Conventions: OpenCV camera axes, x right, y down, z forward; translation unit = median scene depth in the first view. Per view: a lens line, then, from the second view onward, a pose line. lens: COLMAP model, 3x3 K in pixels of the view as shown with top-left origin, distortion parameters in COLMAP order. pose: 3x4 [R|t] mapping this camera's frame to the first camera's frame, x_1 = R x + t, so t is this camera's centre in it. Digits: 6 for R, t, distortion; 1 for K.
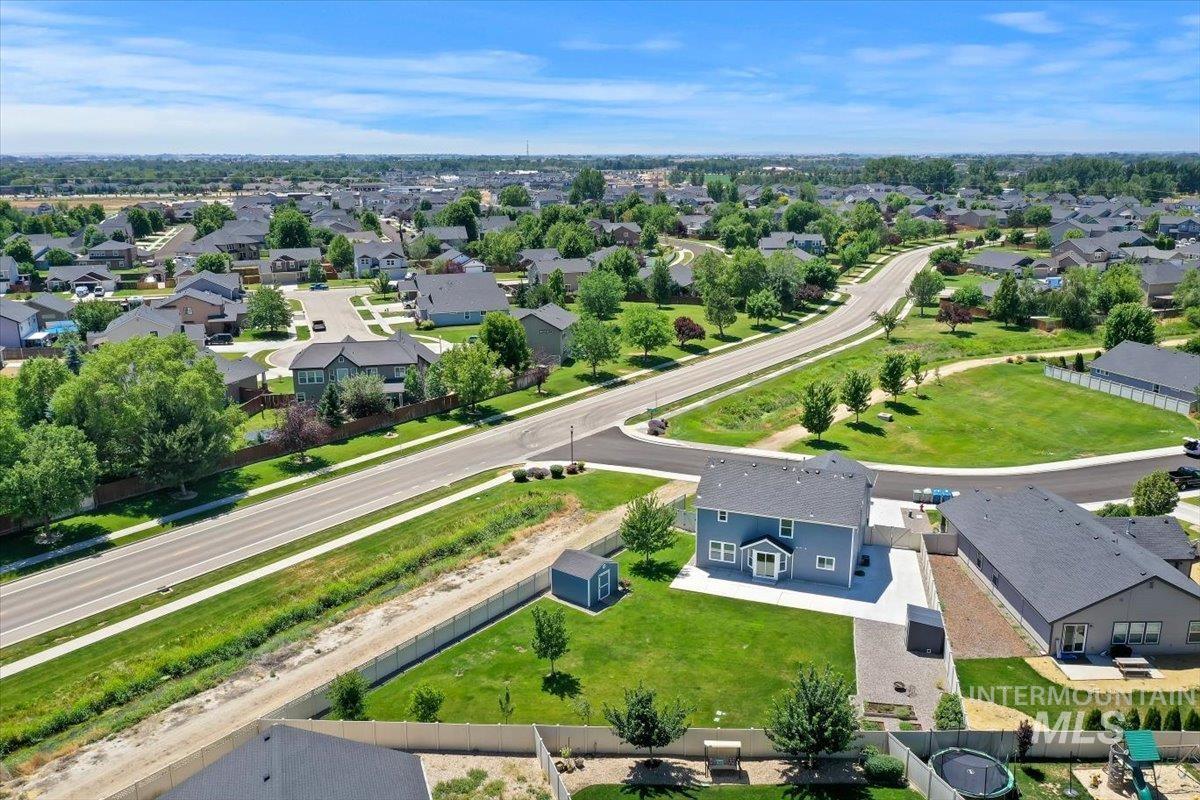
lens RADIAL K [[943.2, 0, 600.9], [0, 943.2, 398.8], [0, 0, 1]] dist [-0.002069, 0.006555]
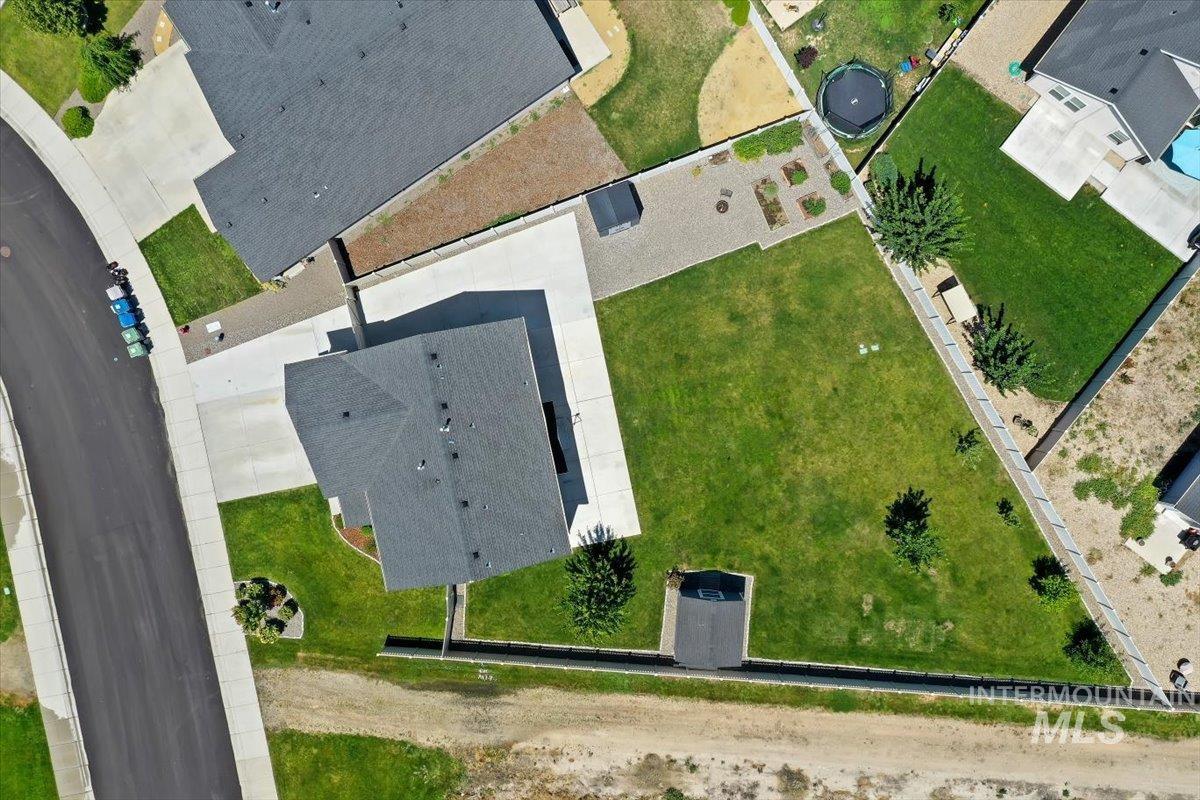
lens RADIAL K [[943.2, 0, 600.9], [0, 943.2, 398.8], [0, 0, 1]] dist [-0.002069, 0.006555]
pose [[-0.550314, -0.834956, 0.001717, 0.131137], [0.237278, -0.154416, 0.959091, -0.381059], [-0.800534, 0.528208, 0.283094, 0.547231]]
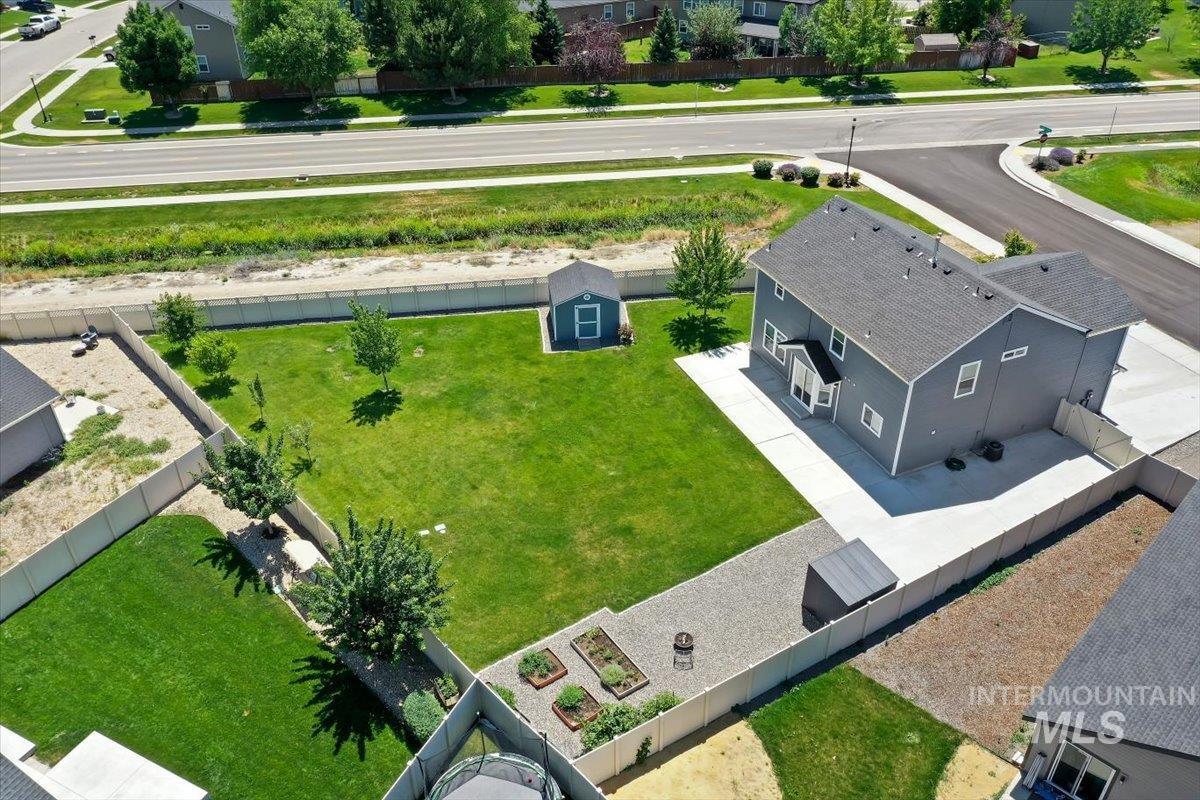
lens RADIAL K [[943.2, 0, 600.9], [0, 943.2, 398.8], [0, 0, 1]] dist [-0.002069, 0.006555]
pose [[0.702963, 0.394560, -0.591748, 0.332233], [-0.171004, 0.901368, 0.397862, -0.029851], [0.690363, -0.178490, 0.701099, 0.343564]]
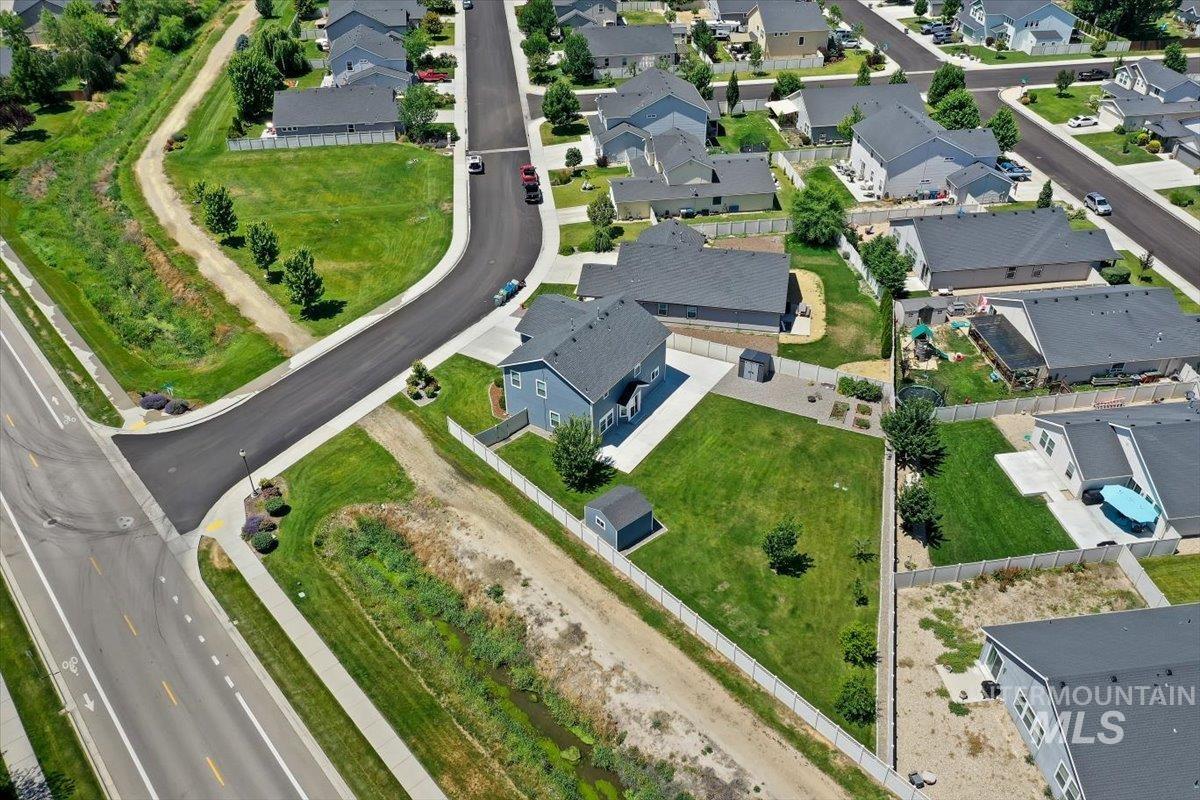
lens RADIAL K [[943.2, 0, 600.9], [0, 943.2, 398.8], [0, 0, 1]] dist [-0.002069, 0.006555]
pose [[0.205296, -0.566111, 0.798356, -0.537826], [0.256720, 0.818316, 0.514250, -0.311043], [-0.944430, 0.099380, 0.313329, 0.499557]]
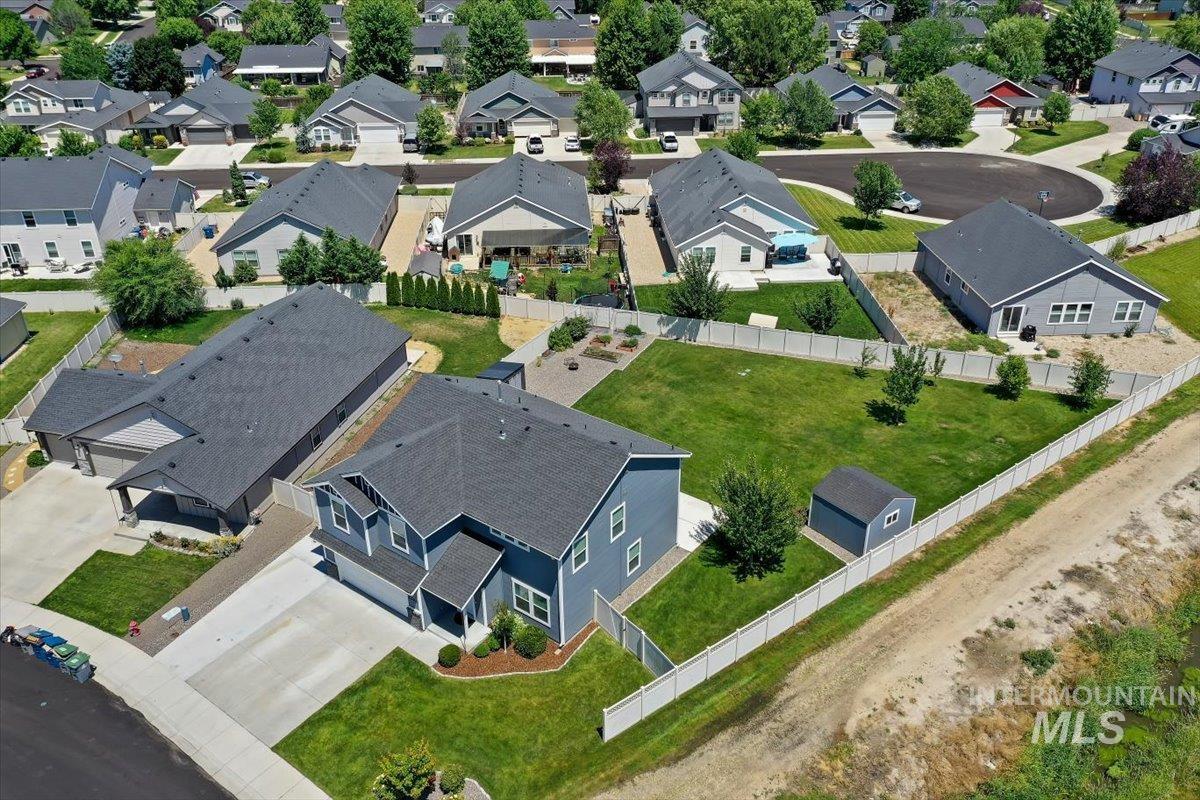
lens RADIAL K [[943.2, 0, 600.9], [0, 943.2, 398.8], [0, 0, 1]] dist [-0.002069, 0.006555]
pose [[-0.963630, -0.117099, 0.240218, 0.007275], [0.078616, 0.734895, 0.673609, -0.245716], [-0.255414, 0.667995, -0.698961, 1.057949]]
